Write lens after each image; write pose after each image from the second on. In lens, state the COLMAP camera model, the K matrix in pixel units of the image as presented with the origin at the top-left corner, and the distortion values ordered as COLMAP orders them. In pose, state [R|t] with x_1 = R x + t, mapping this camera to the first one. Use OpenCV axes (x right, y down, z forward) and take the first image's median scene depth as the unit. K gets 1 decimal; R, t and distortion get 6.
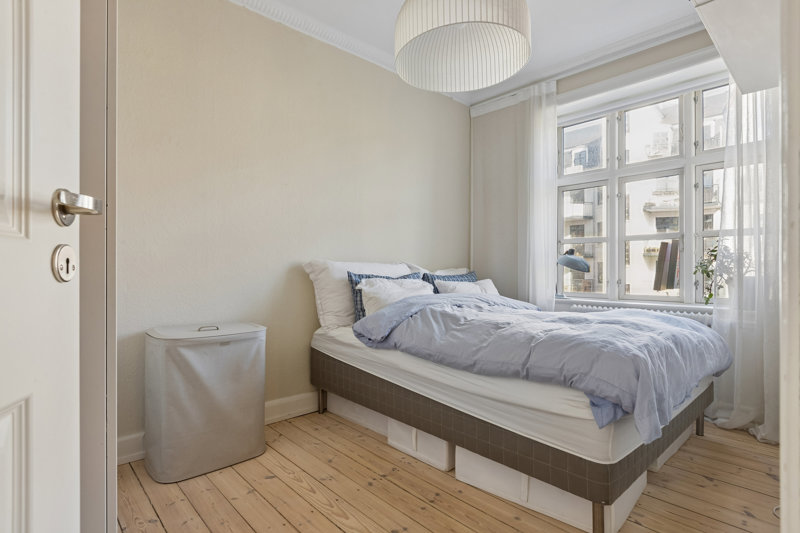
lens RADIAL K [[409.5, 0, 400.0], [0, 409.5, 266.5], [0, 0, 1]] dist [-0.000629, -0.001013]
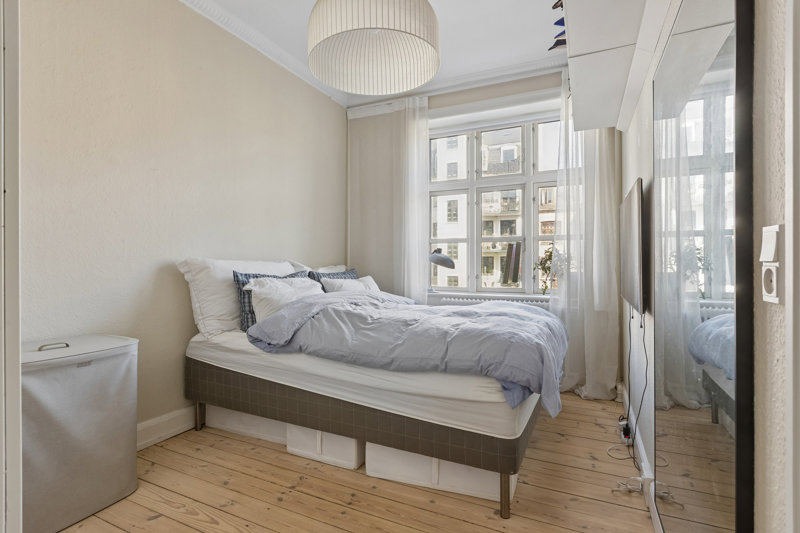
lens RADIAL K [[392.4, 0, 401.0], [0, 392.4, 262.4], [0, 0, 1]] dist [-0.000948, -0.000377]
pose [[0.929119, -0.001224, 0.369779, -0.121930], [-0.000288, 0.999992, 0.004034, -0.012507], [-0.369781, -0.003855, 0.929111, 0.054141]]
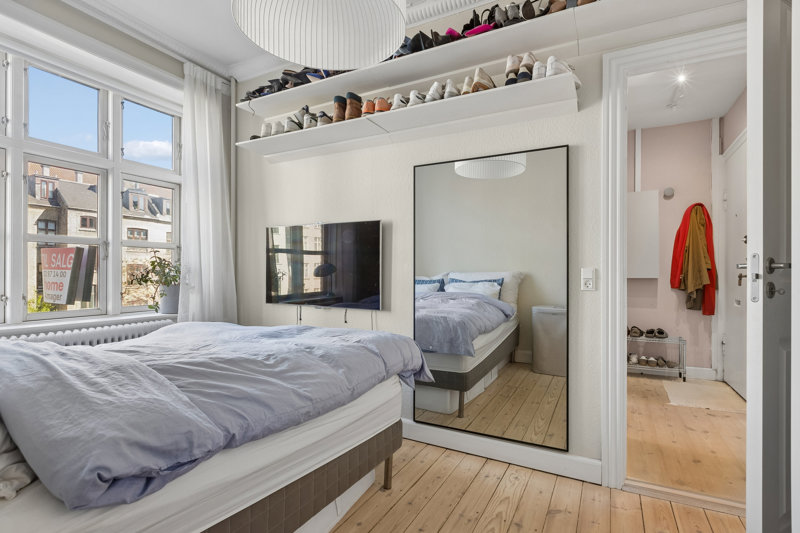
lens RADIAL K [[389.6, 0, 402.2], [0, 389.6, 271.3], [0, 0, 1]] dist [-0.000663, -0.000760]
pose [[-0.329036, 0.002918, 0.944313, -0.491143], [-0.011642, 0.999907, -0.007146, -0.015587], [-0.944245, -0.013345, -0.328972, 0.880663]]
